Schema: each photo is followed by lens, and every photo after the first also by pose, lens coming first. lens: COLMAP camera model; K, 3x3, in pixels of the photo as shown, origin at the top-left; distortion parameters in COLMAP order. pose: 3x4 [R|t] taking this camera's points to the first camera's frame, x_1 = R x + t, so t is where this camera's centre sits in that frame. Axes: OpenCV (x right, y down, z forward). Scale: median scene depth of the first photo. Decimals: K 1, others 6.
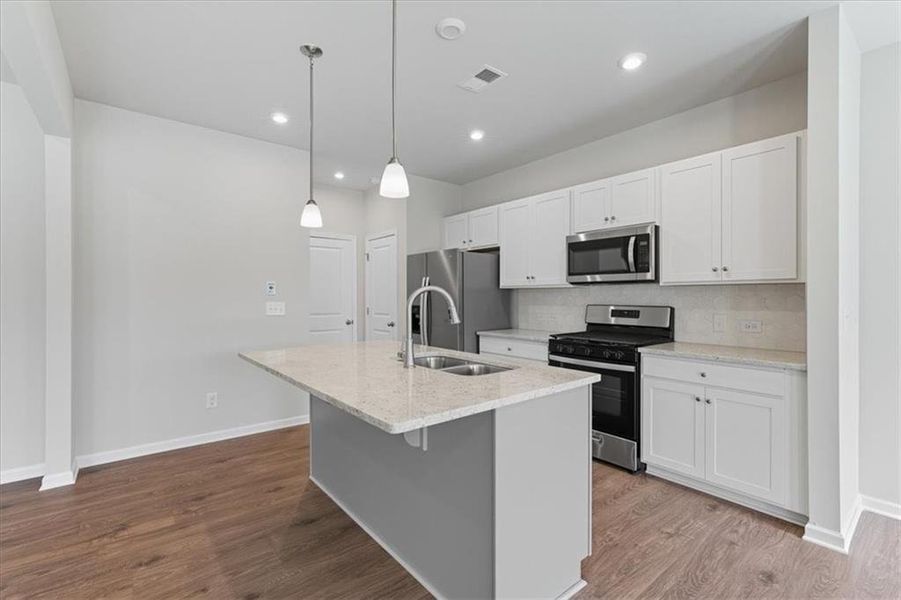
lens RADIAL K [[407.9, 0, 453.5], [0, 407.9, 294.5], [0, 0, 1]] dist [0.000042, 0.001151]
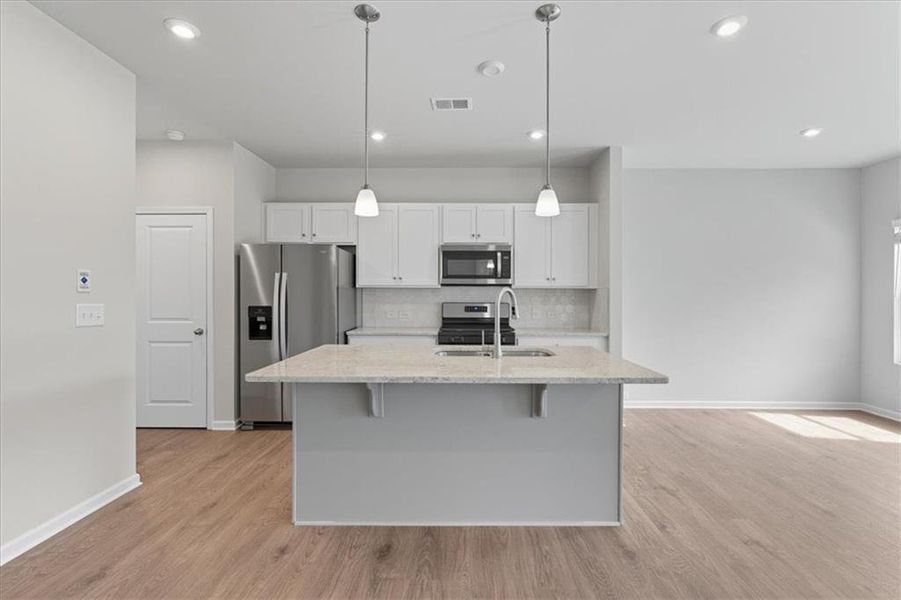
lens RADIAL K [[407.9, 0, 453.5], [0, 407.9, 294.5], [0, 0, 1]] dist [0.000042, 0.001151]
pose [[0.644713, 0.004158, 0.764413, -0.693366], [-0.006300, 0.999980, -0.000126, 0.001242], [-0.764398, -0.004734, 0.644727, 0.236111]]
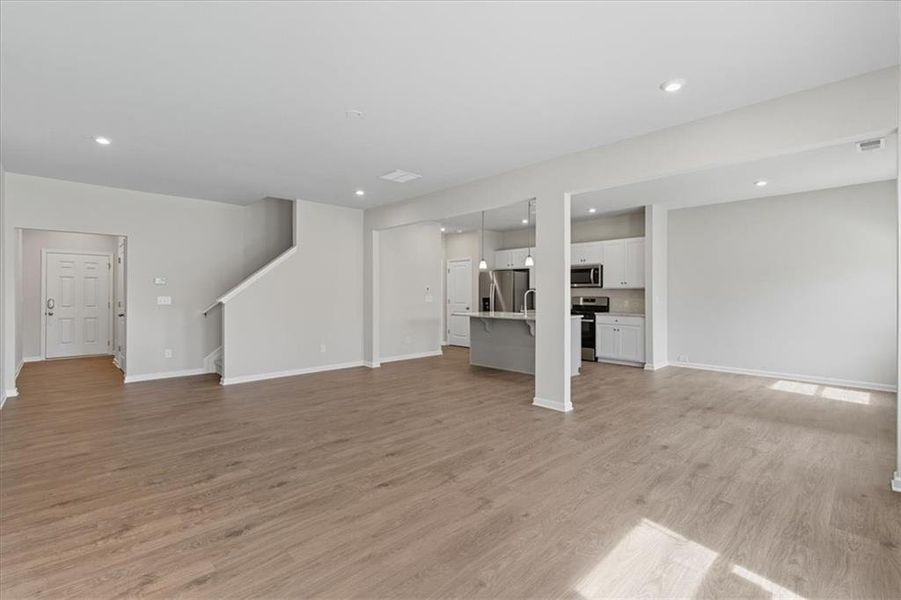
lens RADIAL K [[407.9, 0, 453.5], [0, 407.9, 294.5], [0, 0, 1]] dist [0.000042, 0.001151]
pose [[0.996359, -0.001643, 0.085239, -0.613654], [0.001056, 0.999975, 0.006935, -0.004943], [-0.085248, -0.006820, 0.996336, -1.396320]]
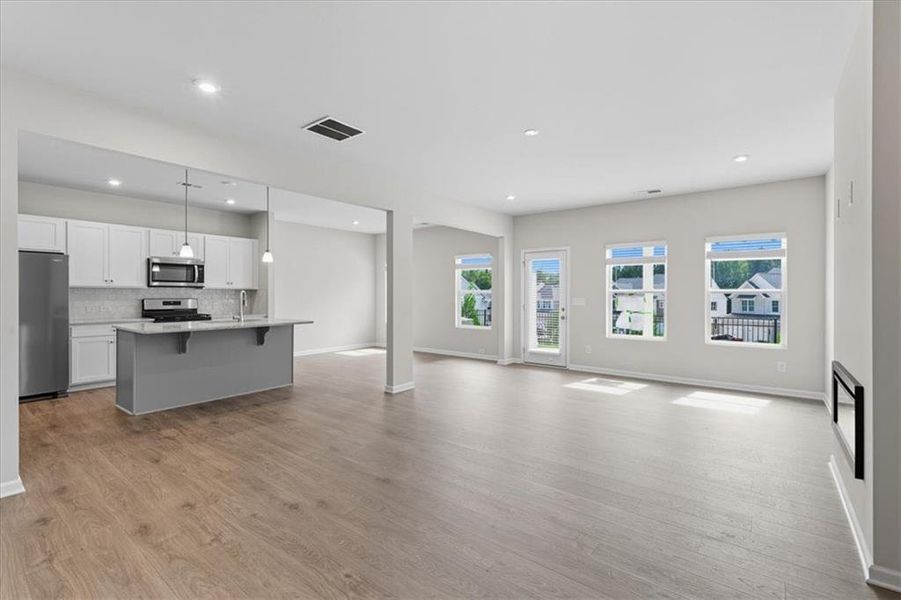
lens RADIAL K [[407.9, 0, 453.5], [0, 407.9, 294.5], [0, 0, 1]] dist [0.000042, 0.001151]
pose [[-0.221461, -0.004180, 0.975160, -1.876419], [-0.008562, 0.999961, 0.002342, -0.008653], [-0.975132, -0.007830, -0.221488, 0.174236]]
